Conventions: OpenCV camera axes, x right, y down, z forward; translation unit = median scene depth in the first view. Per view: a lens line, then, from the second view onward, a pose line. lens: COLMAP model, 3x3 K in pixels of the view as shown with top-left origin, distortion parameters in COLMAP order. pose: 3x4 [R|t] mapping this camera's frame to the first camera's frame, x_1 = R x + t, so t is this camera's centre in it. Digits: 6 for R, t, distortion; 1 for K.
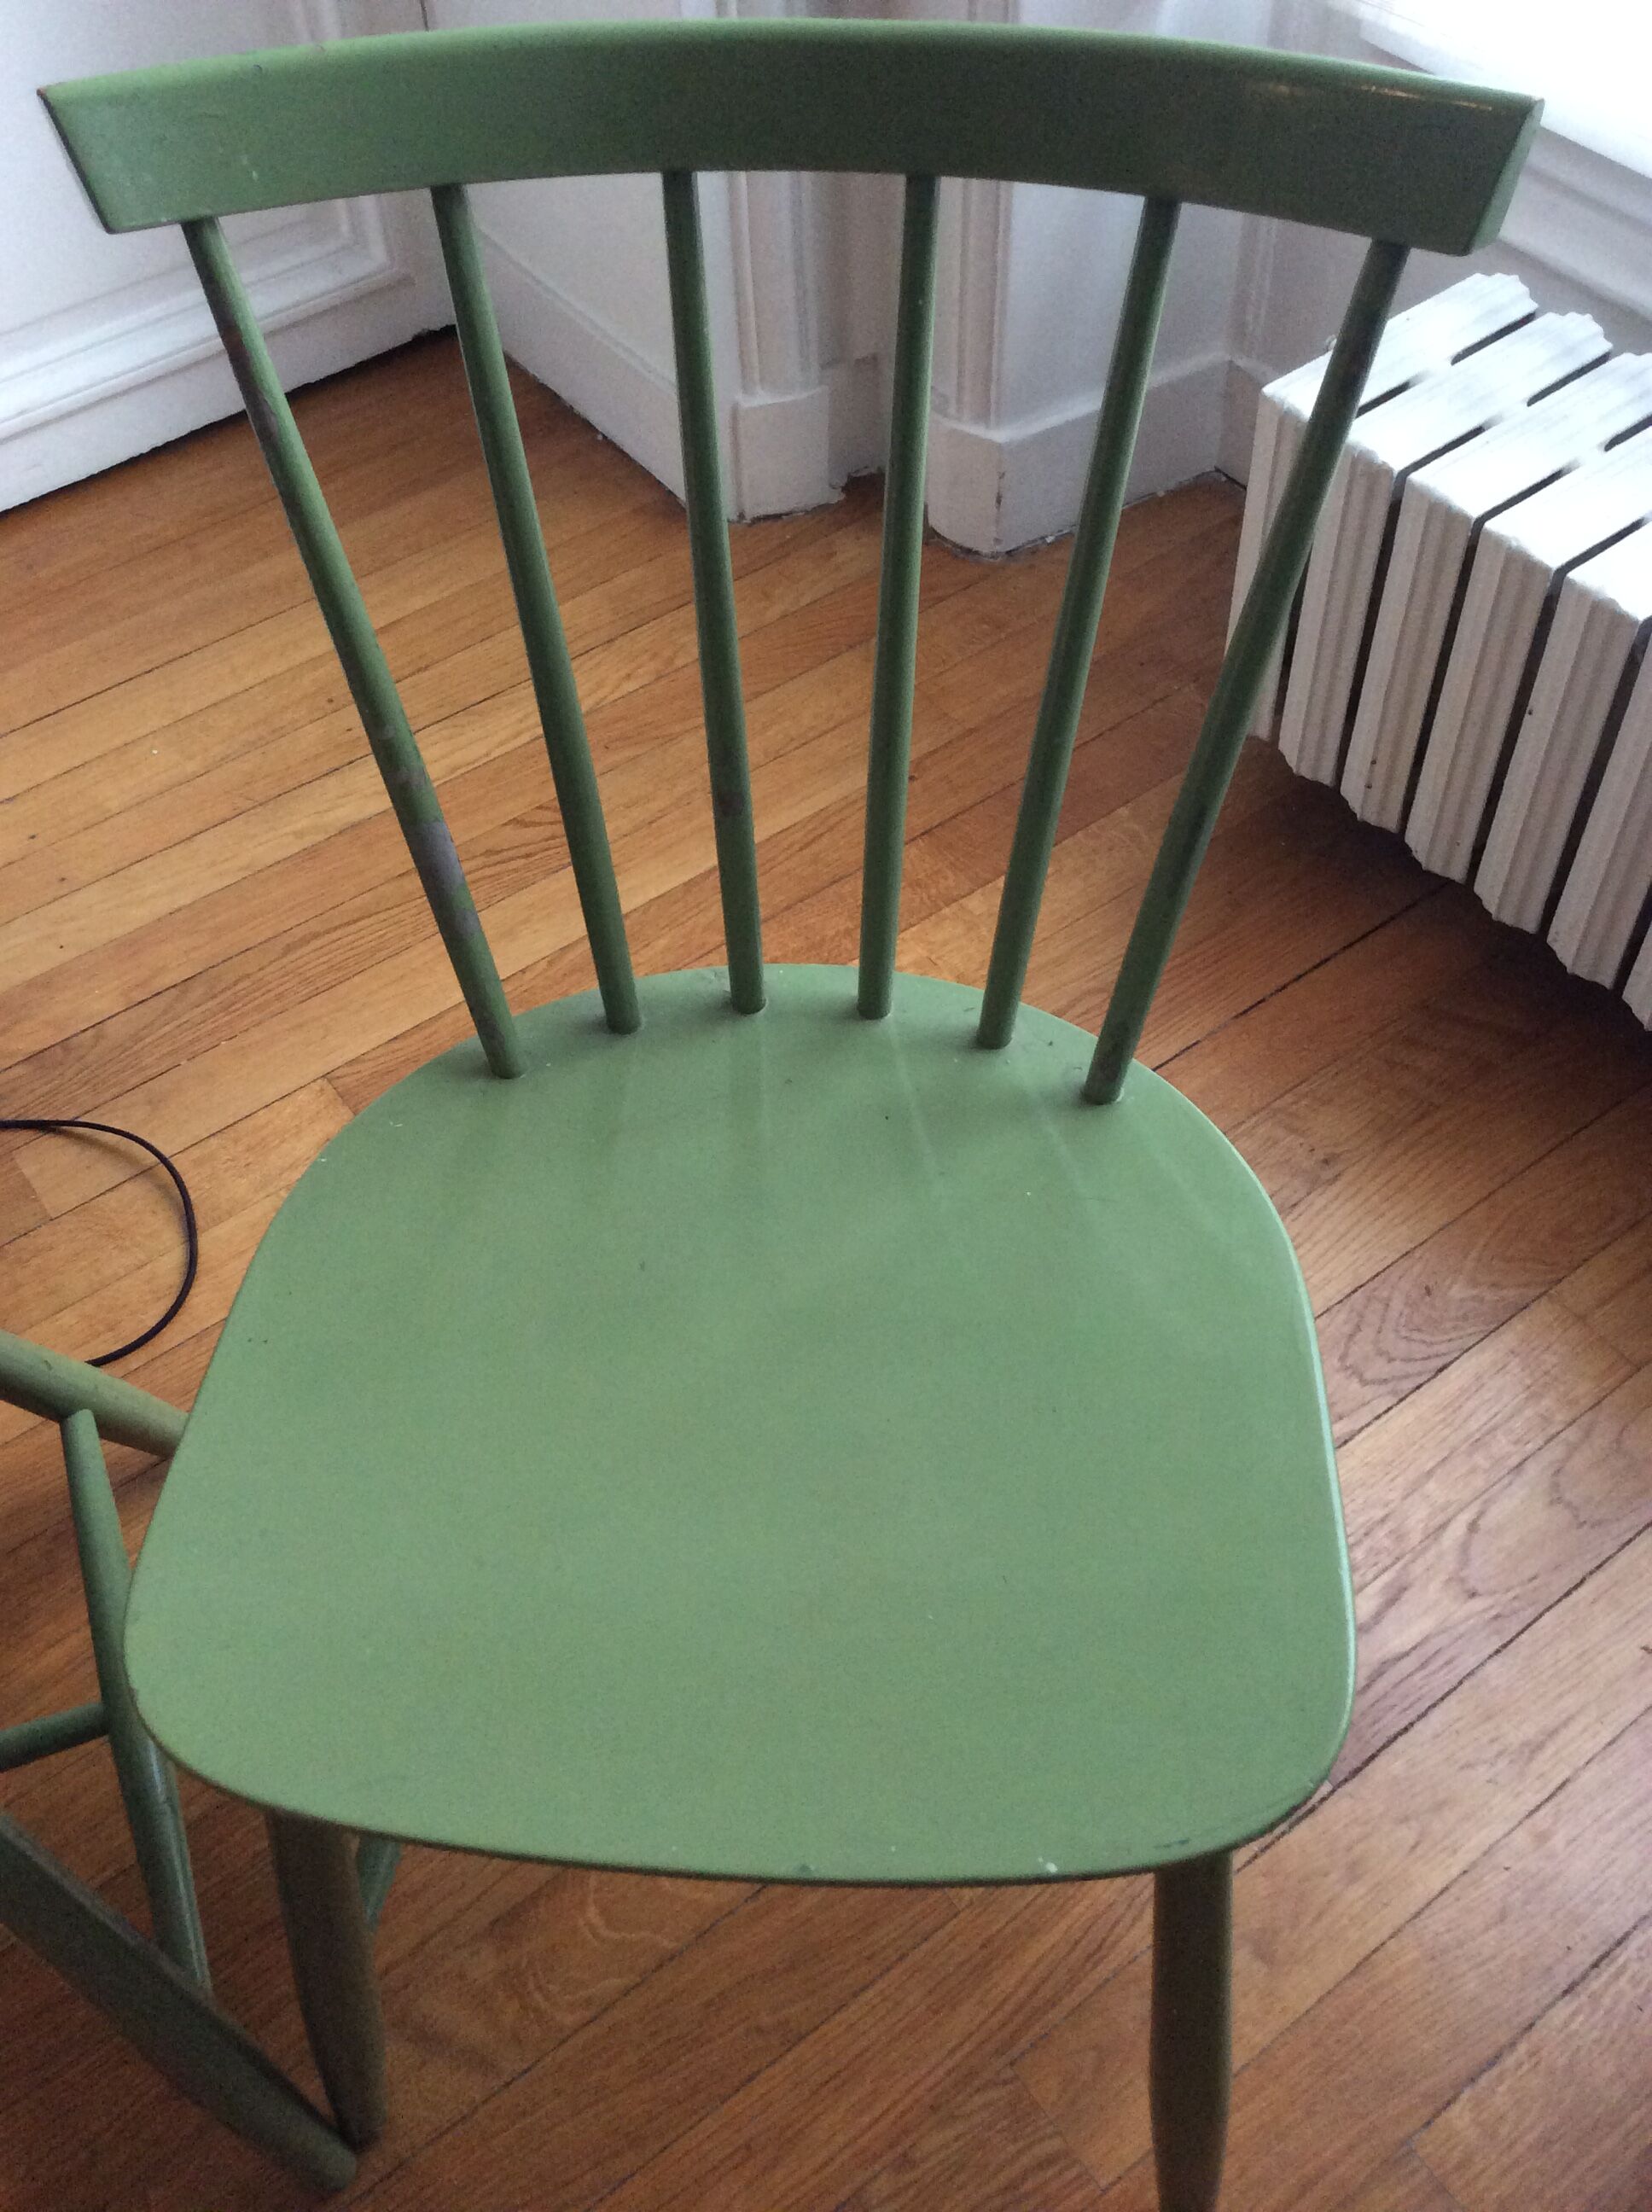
lens RADIAL K [[1993.5, 0, 833.7], [0, 1993.5, 1077.3], [0, 0, 1]] dist [0.127008, -0.242074]
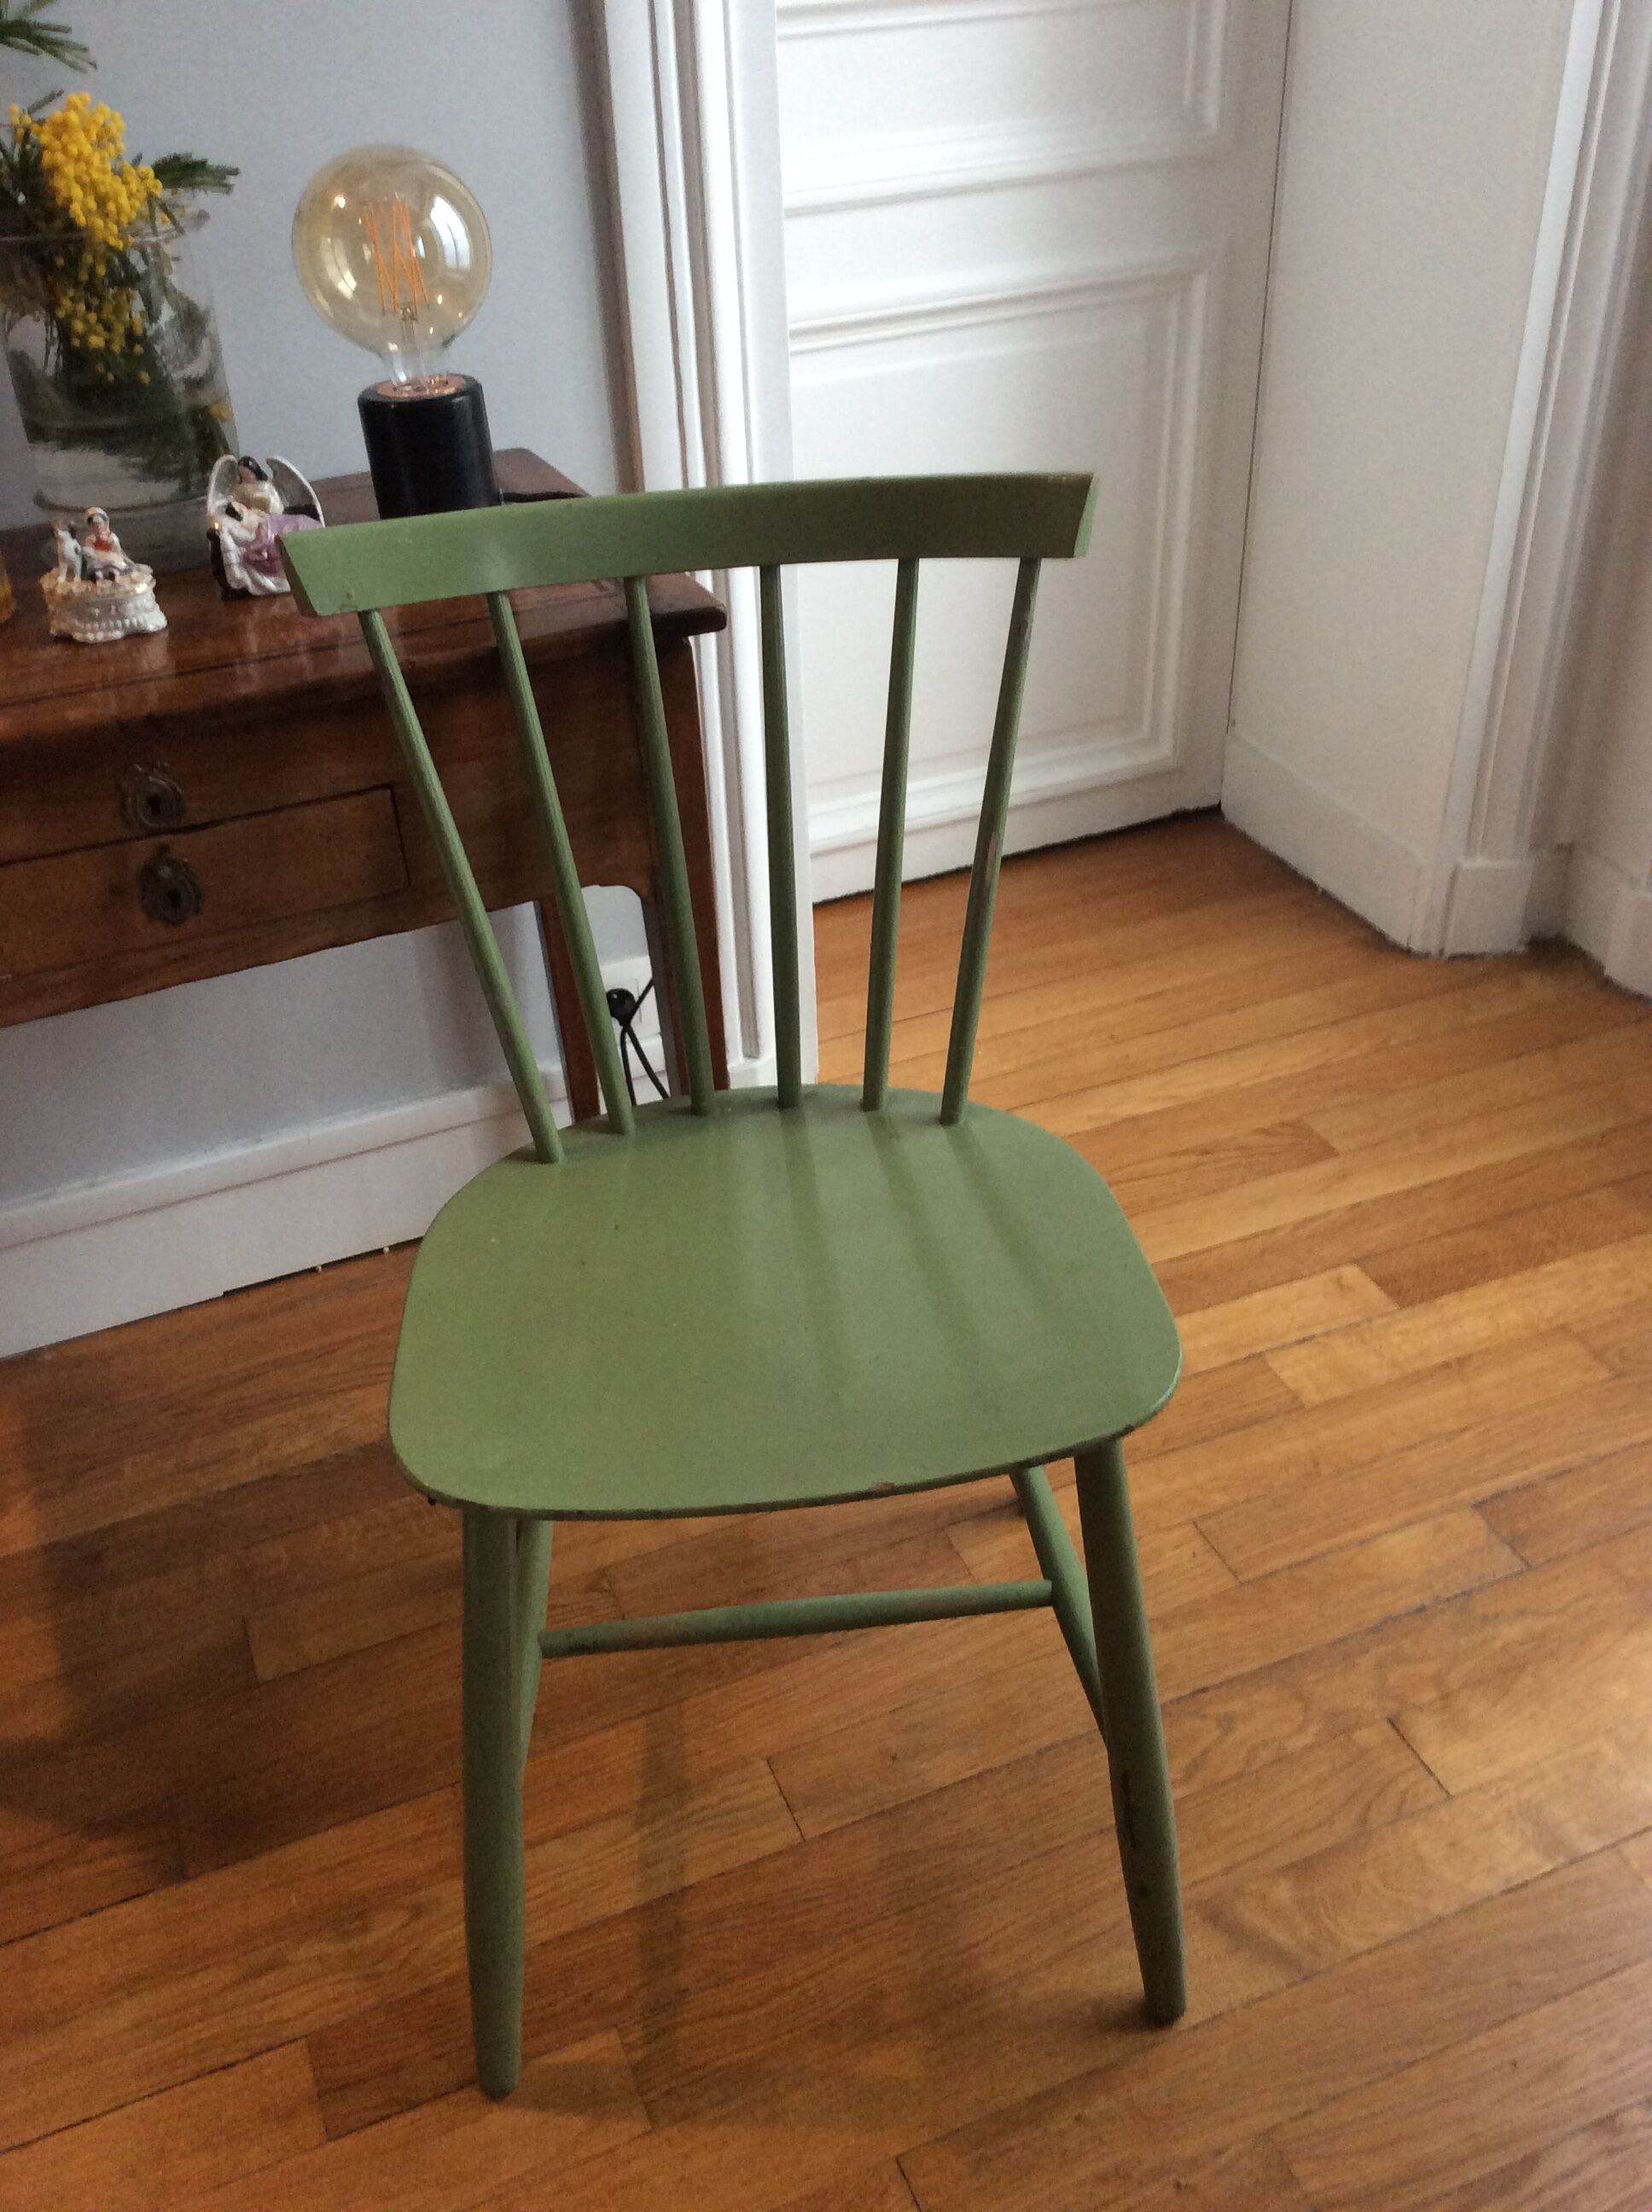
lens RADIAL K [[1993.5, 0, 833.7], [0, 1993.5, 1077.3], [0, 0, 1]] dist [0.127008, -0.242074]
pose [[0.969484, 0.128728, -0.208640, -0.178096], [-0.184776, 0.943002, -0.276777, 0.263041], [0.161118, 0.306883, 0.938011, -0.259737]]
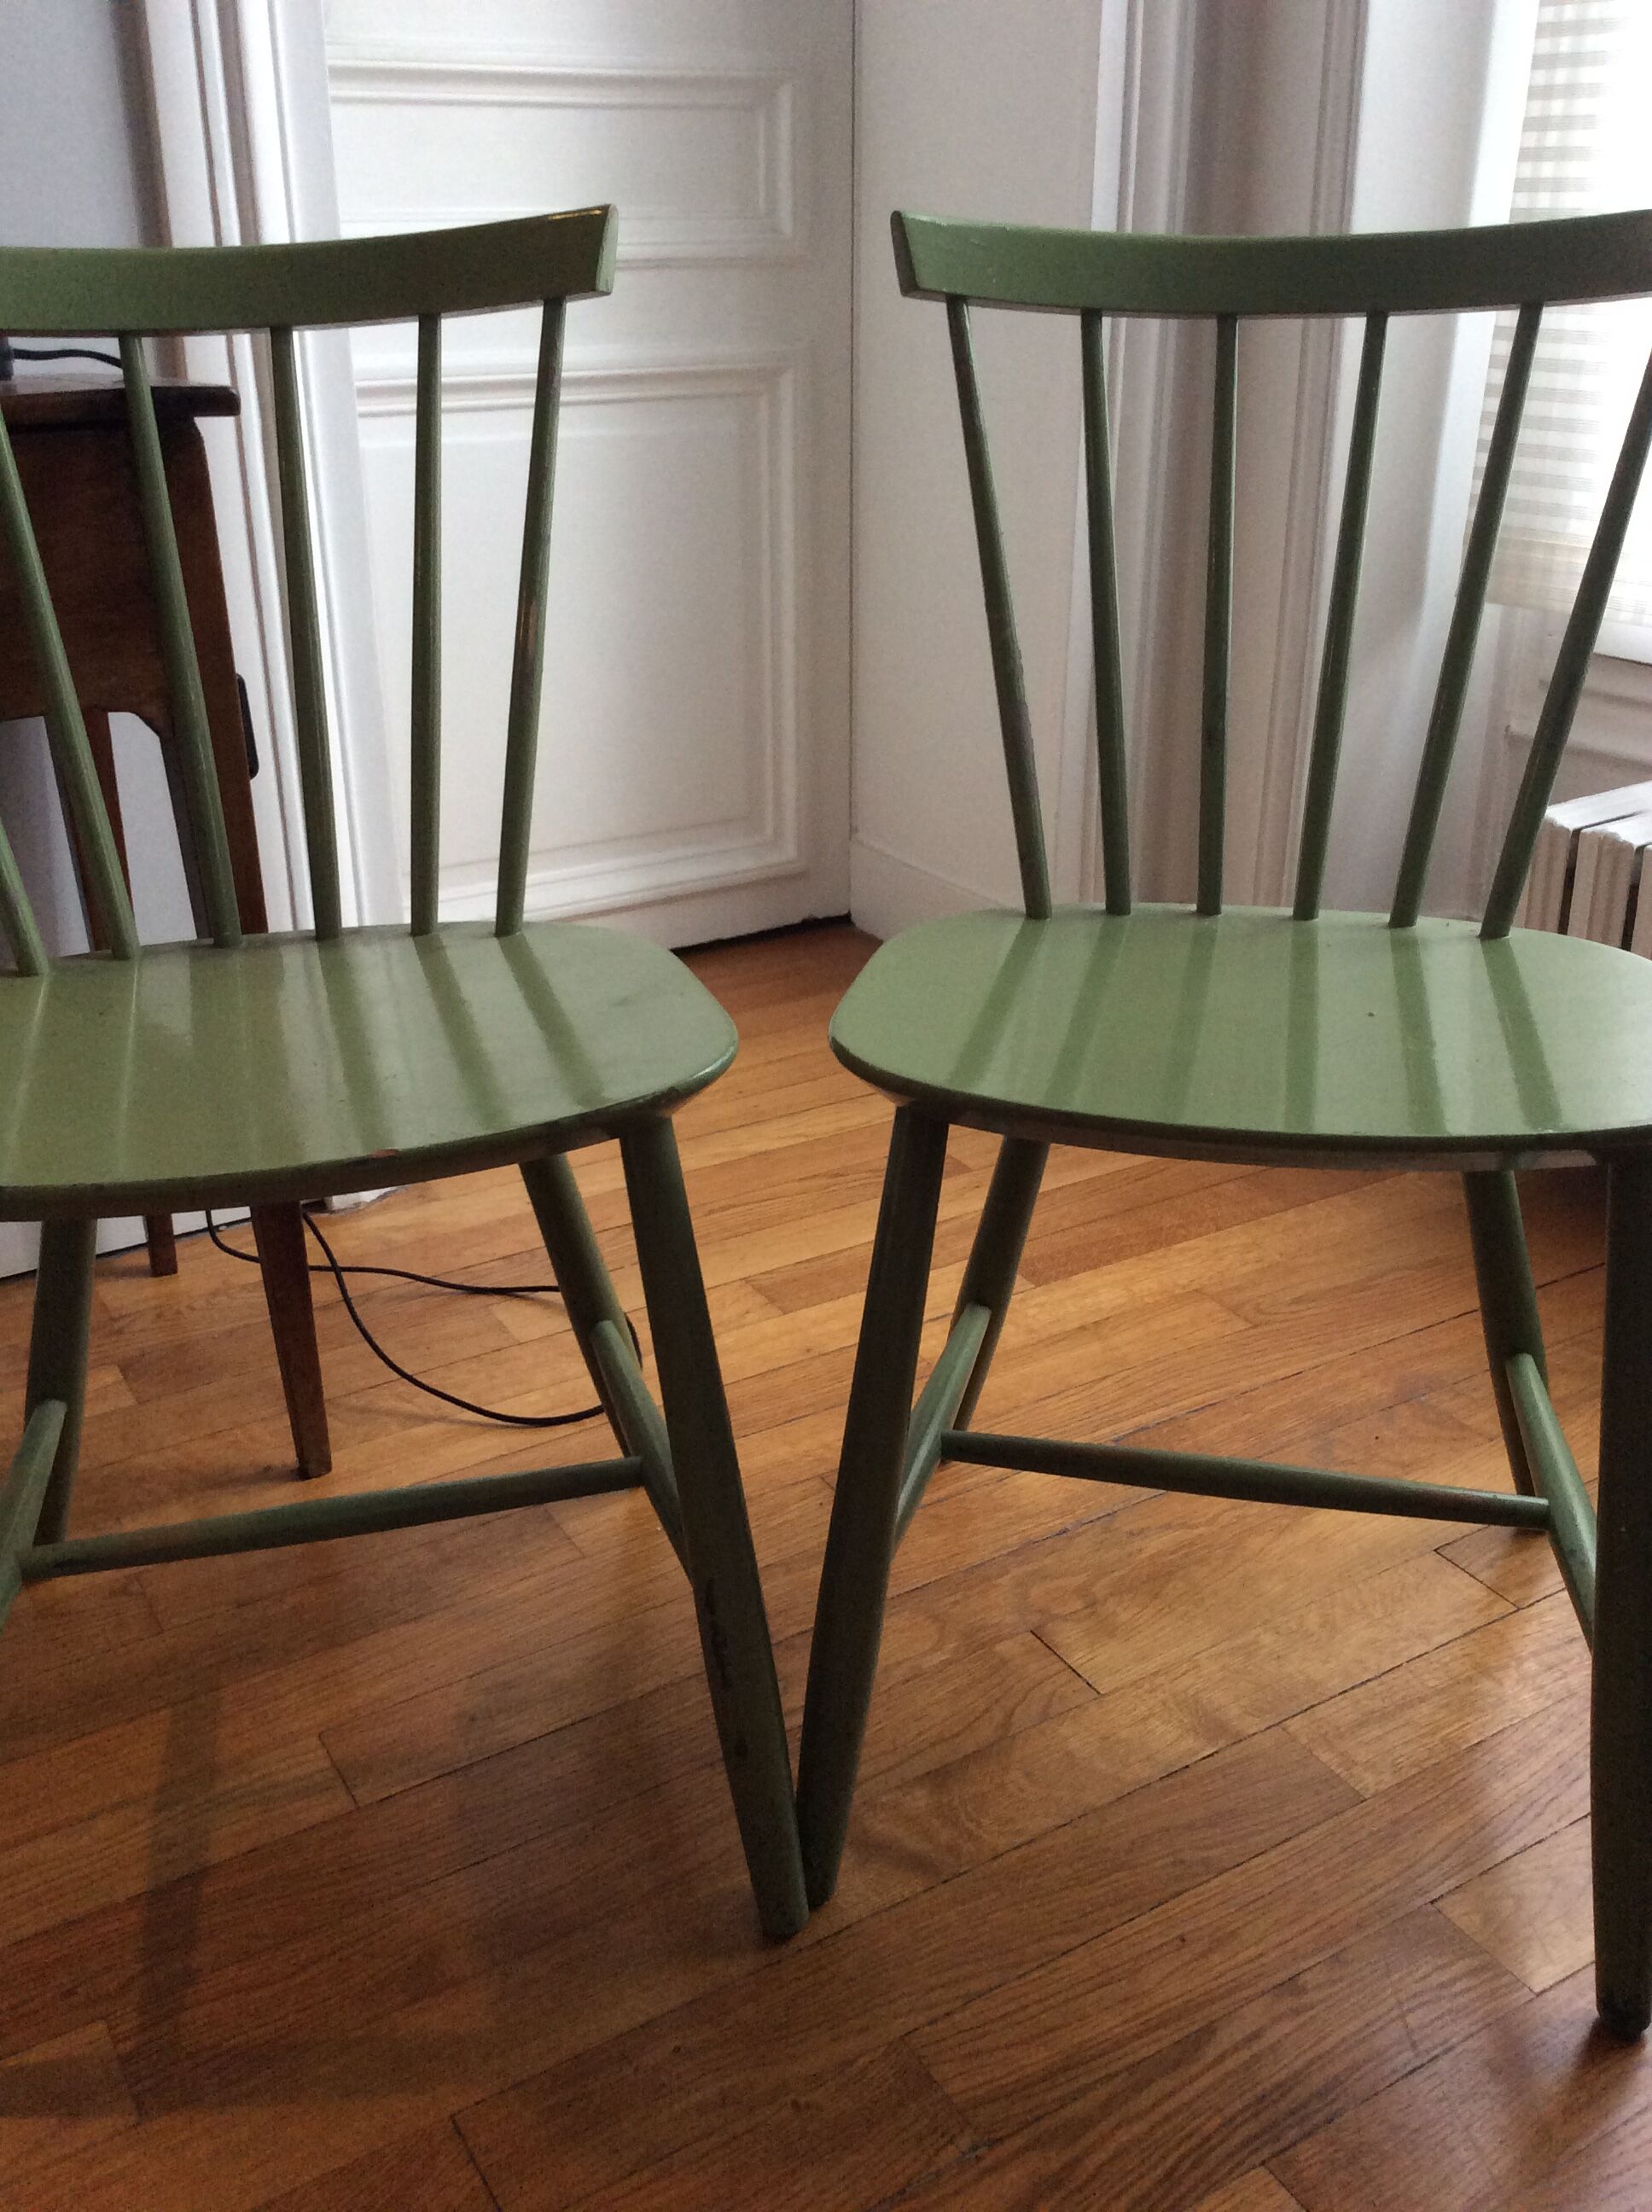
lens RADIAL K [[1993.5, 0, 833.7], [0, 1993.5, 1077.3], [0, 0, 1]] dist [0.127008, -0.242074]
pose [[0.995161, 0.056680, -0.080261, -0.111433], [-0.088086, 0.876554, -0.473174, 0.445216], [0.043533, 0.477954, 0.877305, -0.090941]]
